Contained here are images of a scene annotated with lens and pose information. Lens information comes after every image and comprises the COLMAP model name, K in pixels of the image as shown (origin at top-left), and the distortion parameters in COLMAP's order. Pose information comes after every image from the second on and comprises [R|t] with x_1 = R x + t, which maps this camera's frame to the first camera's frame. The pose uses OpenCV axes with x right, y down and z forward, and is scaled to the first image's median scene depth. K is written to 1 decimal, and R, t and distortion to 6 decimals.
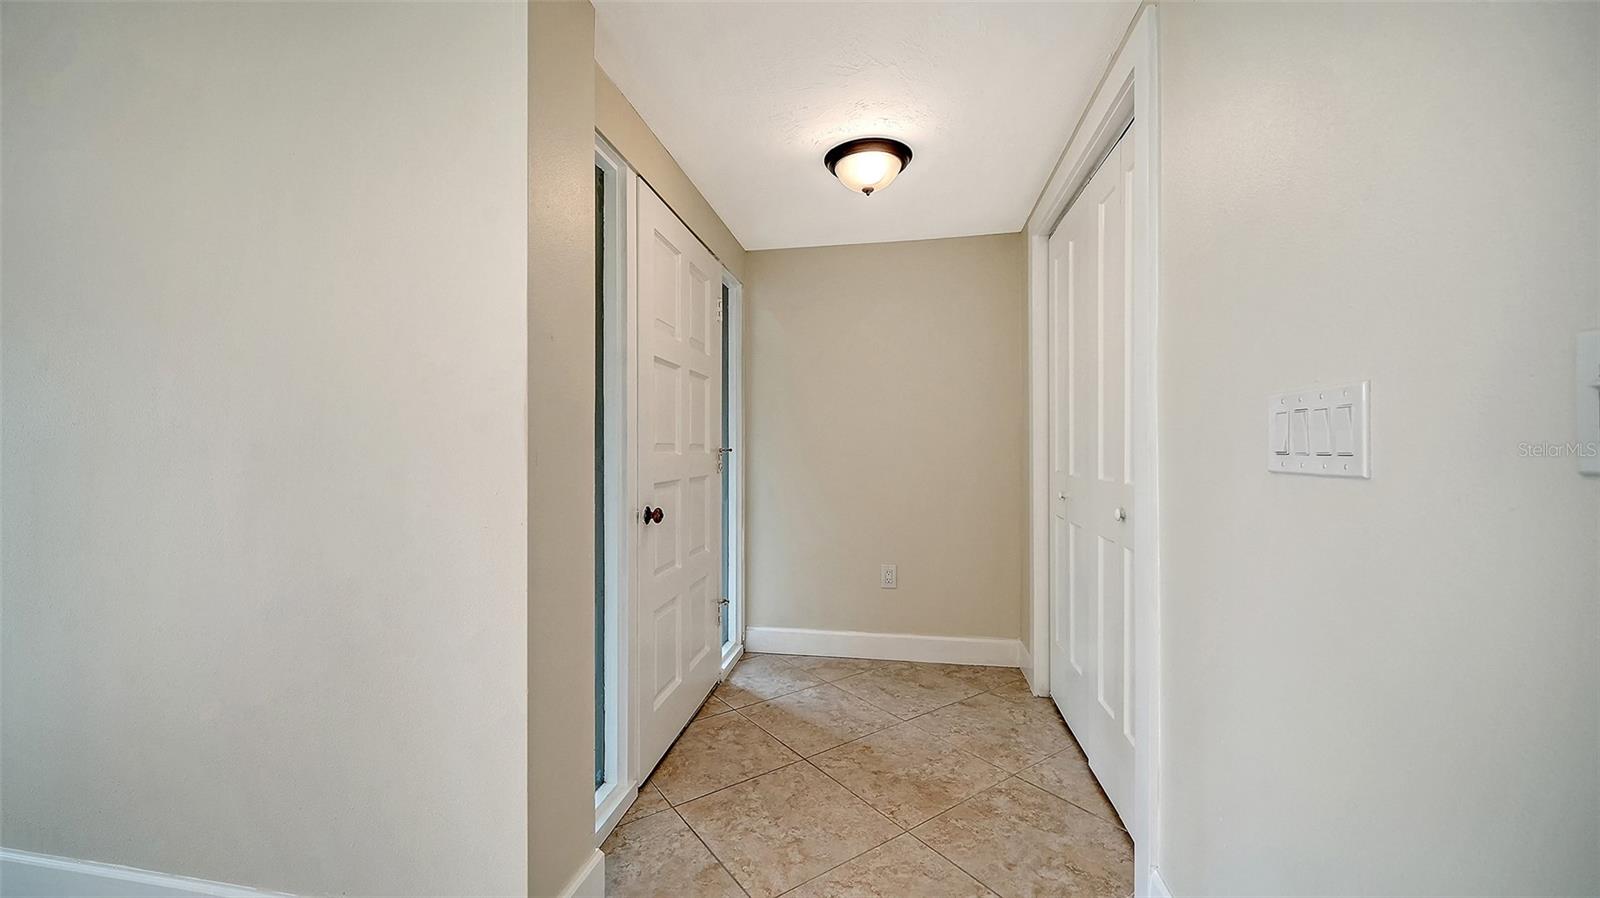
lens RADIAL K [[584.6, 0, 795.8], [0, 584.6, 447.1], [0, 0, 1]] dist [-0.001822, -0.000325]
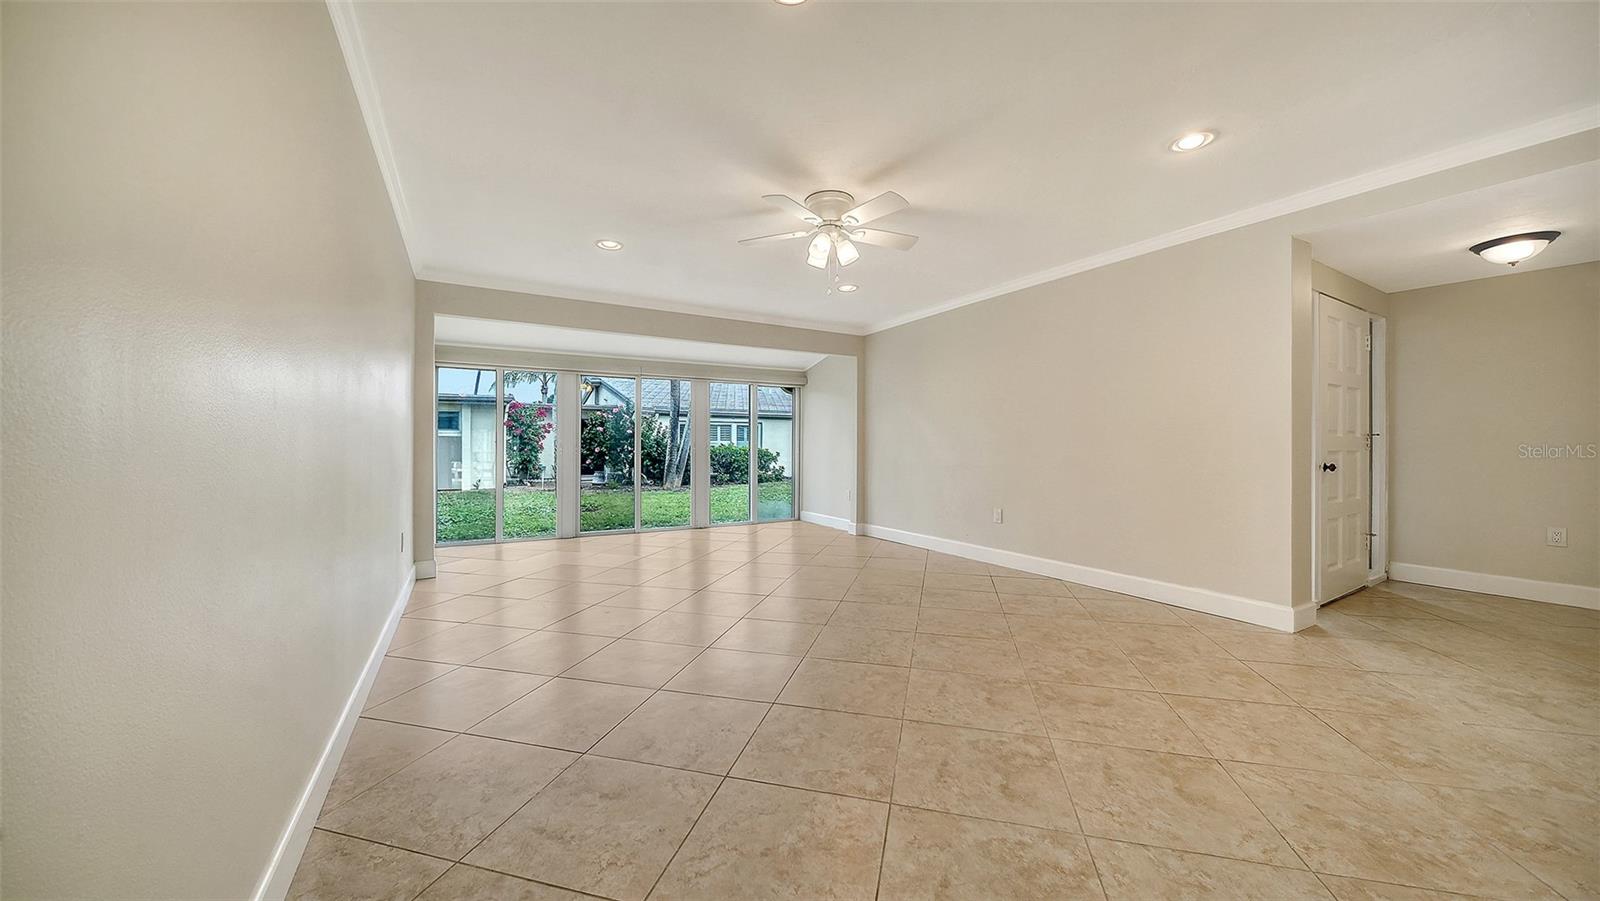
lens RADIAL K [[554.4, 0, 803.9], [0, 554.4, 442.8], [0, 0, 1]] dist [-0.002165, -0.000034]
pose [[0.652215, 0.000639, -0.758034, 0.005722], [-0.001887, 0.999998, -0.000780, 0.033022], [0.758032, 0.001939, 0.652214, -1.159316]]
